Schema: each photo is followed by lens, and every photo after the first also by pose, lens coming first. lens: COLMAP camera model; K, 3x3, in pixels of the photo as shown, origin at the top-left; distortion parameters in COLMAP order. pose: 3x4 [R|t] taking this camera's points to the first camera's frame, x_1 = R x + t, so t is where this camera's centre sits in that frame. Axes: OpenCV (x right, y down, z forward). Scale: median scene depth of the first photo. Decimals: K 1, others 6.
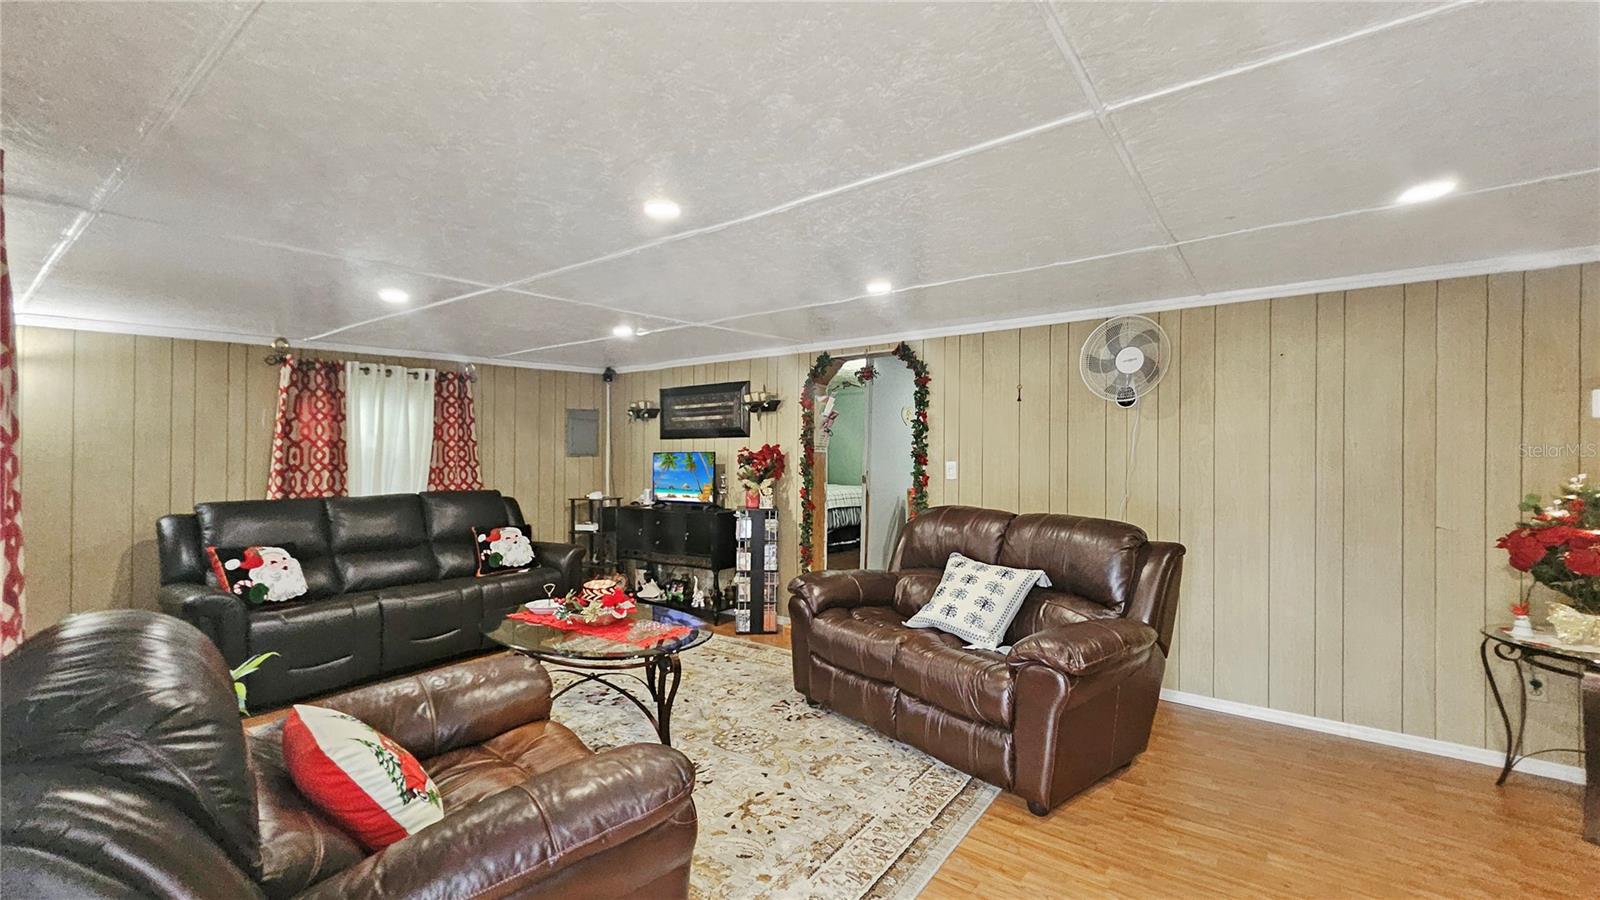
lens RADIAL K [[658.9, 0, 788.2], [0, 658.9, 449.5], [0, 0, 1]] dist [0.001854, -0.000578]
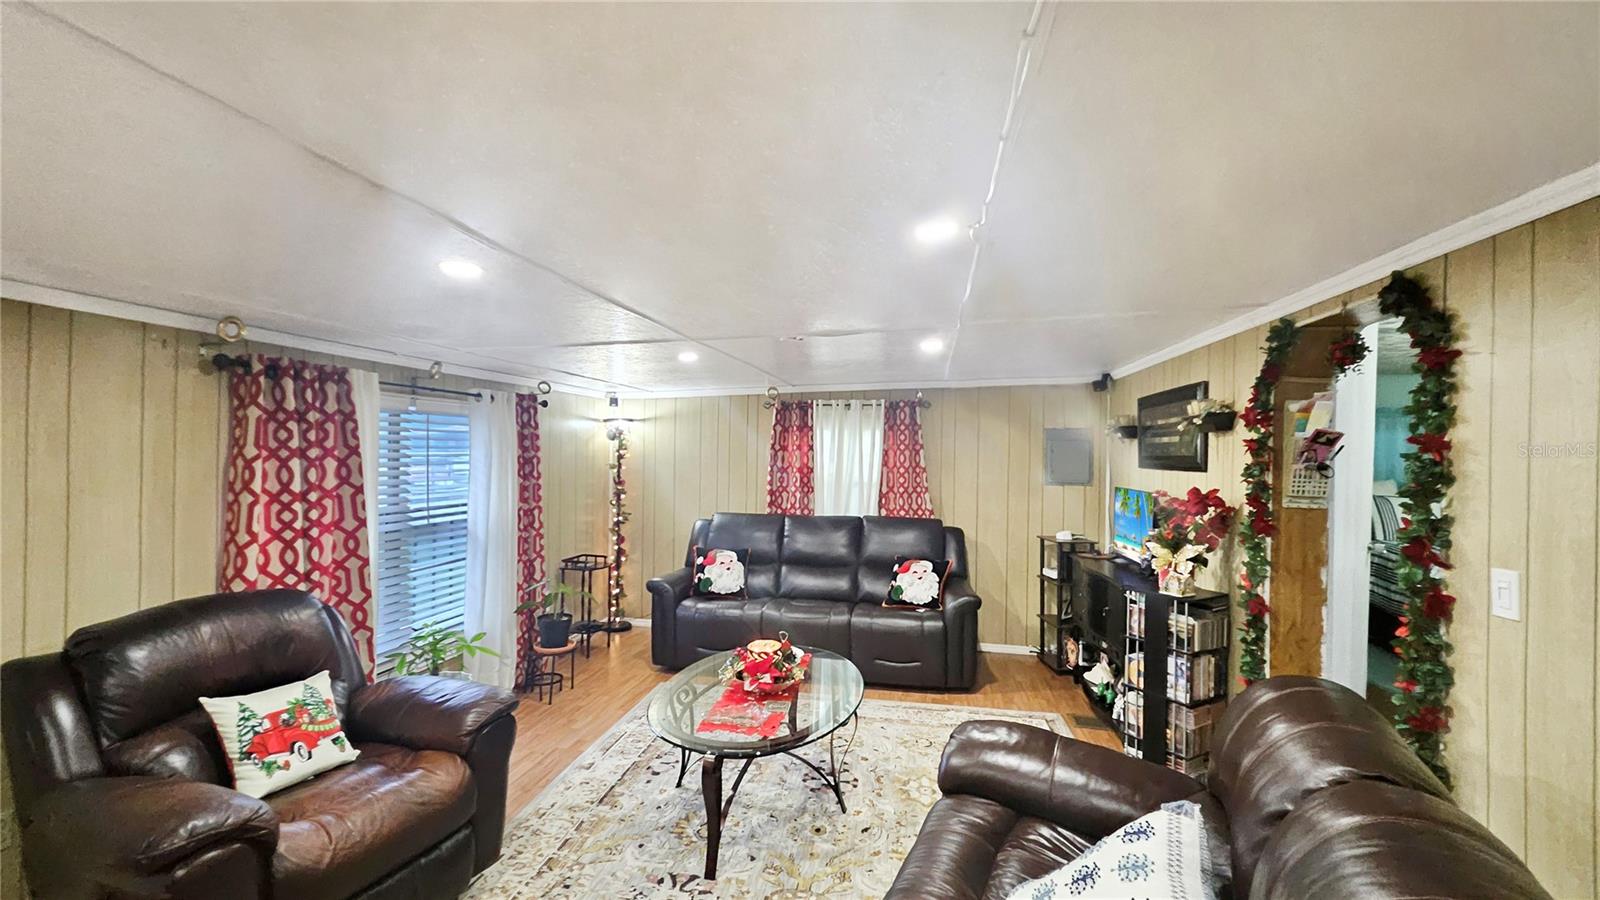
lens RADIAL K [[658.9, 0, 793.2], [0, 658.9, 445.5], [0, 0, 1]] dist [0.001854, -0.000578]
pose [[0.438422, -0.004641, -0.898757, 0.371146], [-0.002528, 0.999976, -0.006398, -0.044143], [0.898766, 0.005077, 0.438400, 0.438235]]
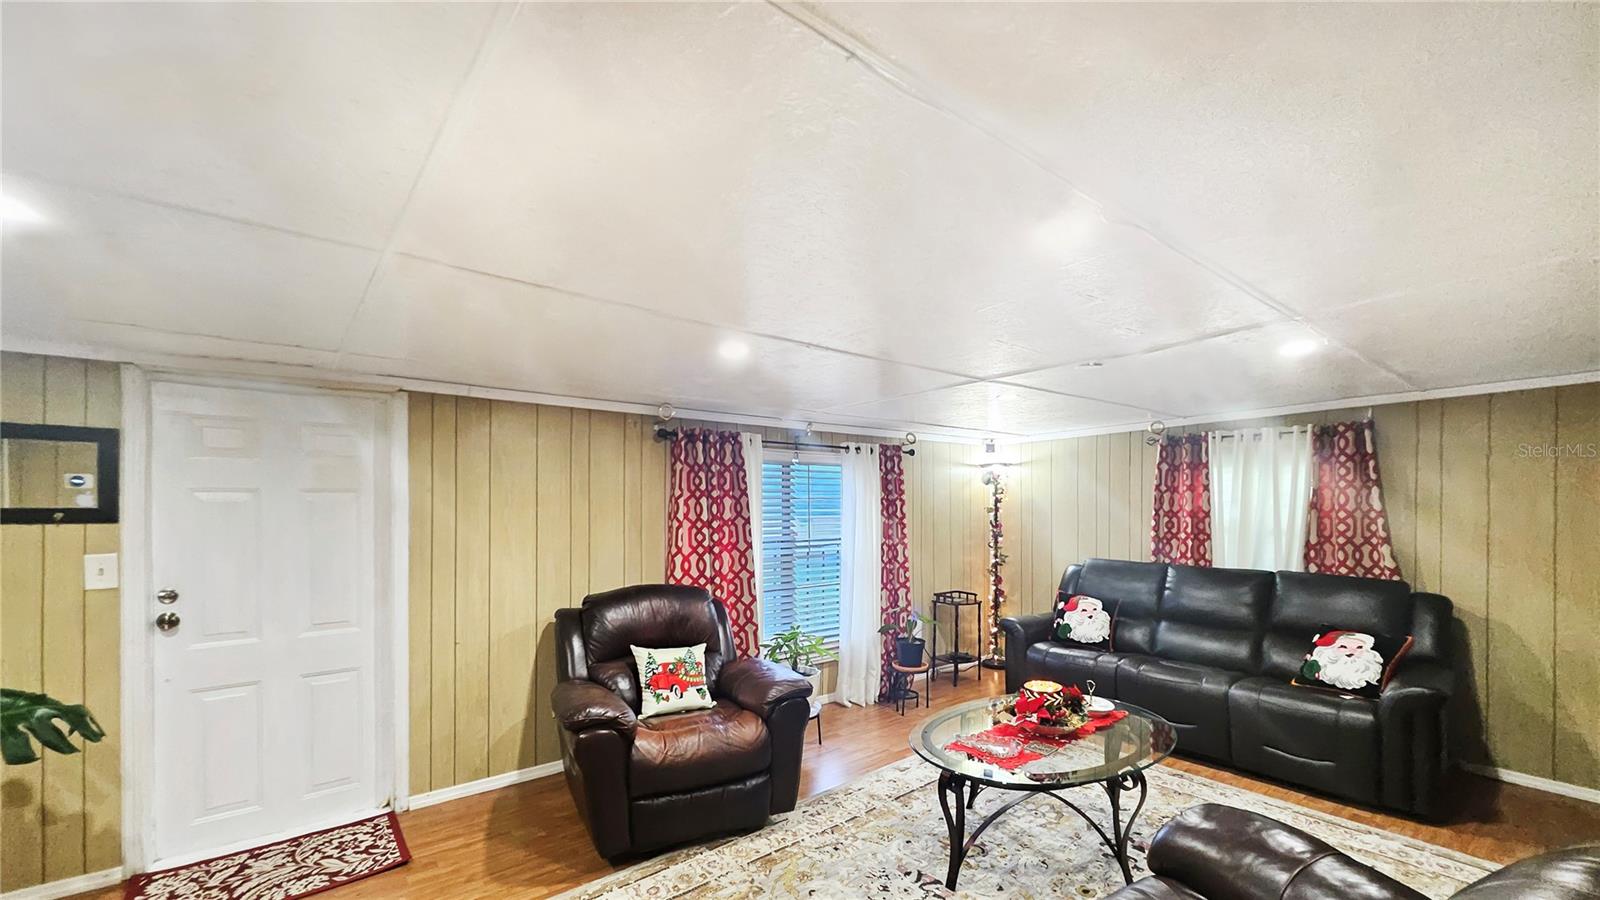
lens RADIAL K [[658.9, 0, 824.3], [0, 658.9, 501.6], [0, 0, 1]] dist [0.001854, -0.000578]
pose [[-0.230166, -0.003309, -0.973146, 0.436386], [0.004140, 0.999982, -0.004379, -0.025028], [0.973143, -0.005037, -0.230148, 0.645495]]
